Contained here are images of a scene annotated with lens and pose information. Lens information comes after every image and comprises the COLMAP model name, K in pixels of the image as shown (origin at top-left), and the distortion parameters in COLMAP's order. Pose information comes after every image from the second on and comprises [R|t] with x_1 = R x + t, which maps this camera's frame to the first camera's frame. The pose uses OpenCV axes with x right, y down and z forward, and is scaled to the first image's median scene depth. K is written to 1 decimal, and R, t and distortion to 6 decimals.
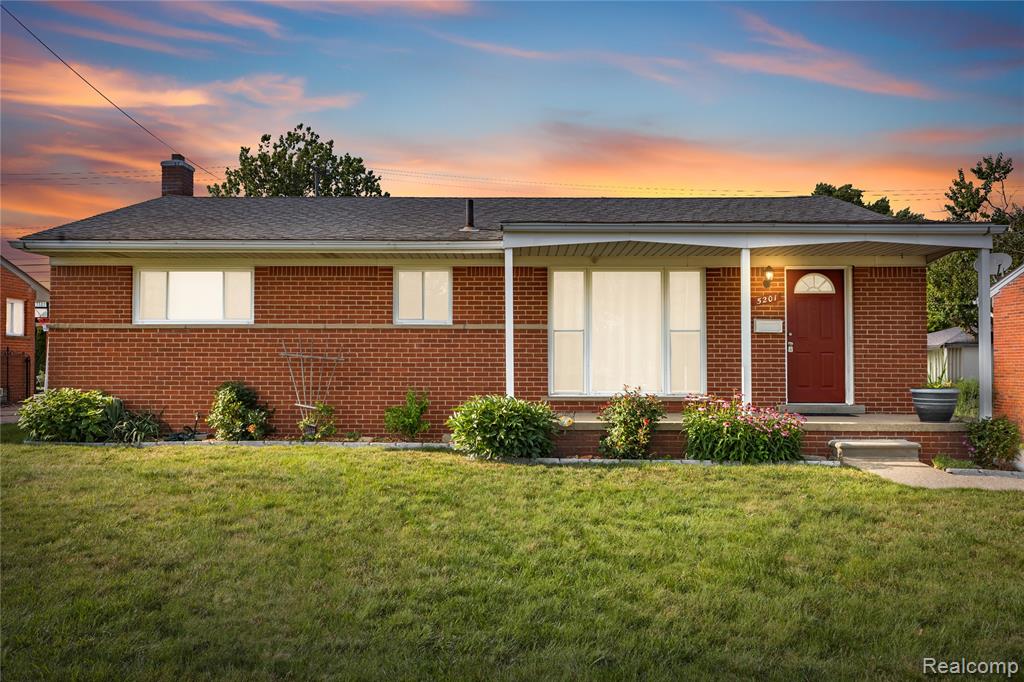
lens RADIAL K [[818.5, 0, 511.7], [0, 818.5, 342.9], [0, 0, 1]] dist [-0.012864, -0.001995]
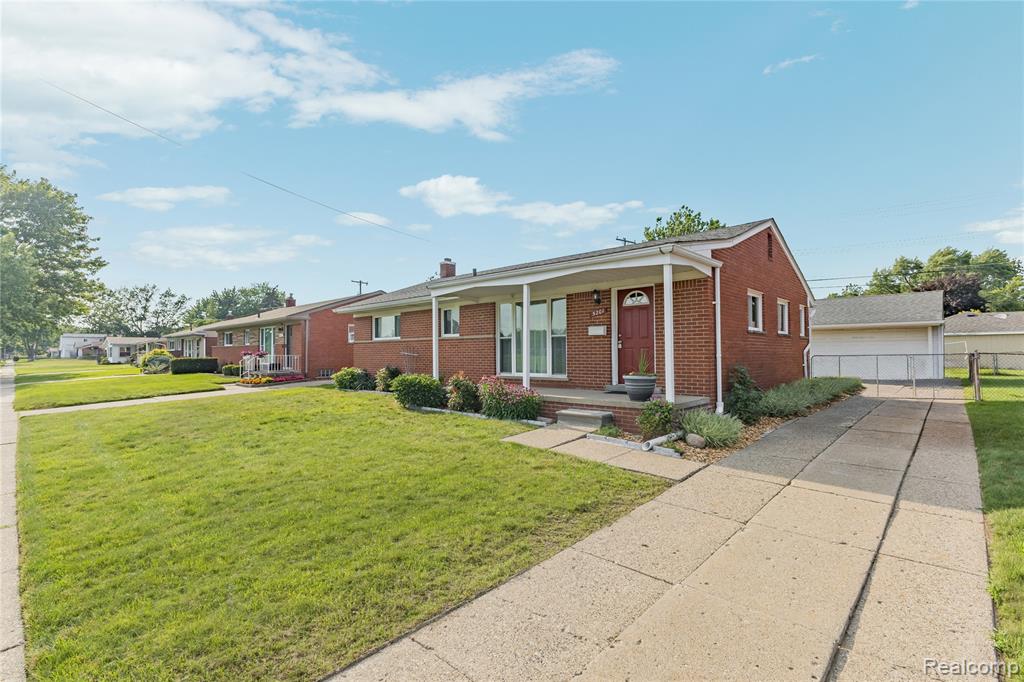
lens RADIAL K [[493.8, 0, 513.0], [0, 493.8, 341.4], [0, 0, 1]] dist [0.000508, 0.000050]
pose [[0.719449, -0.024804, -0.694102, 0.602990], [0.026876, 0.999608, -0.007864, 0.000884], [0.694025, -0.012997, 0.719833, 0.185029]]
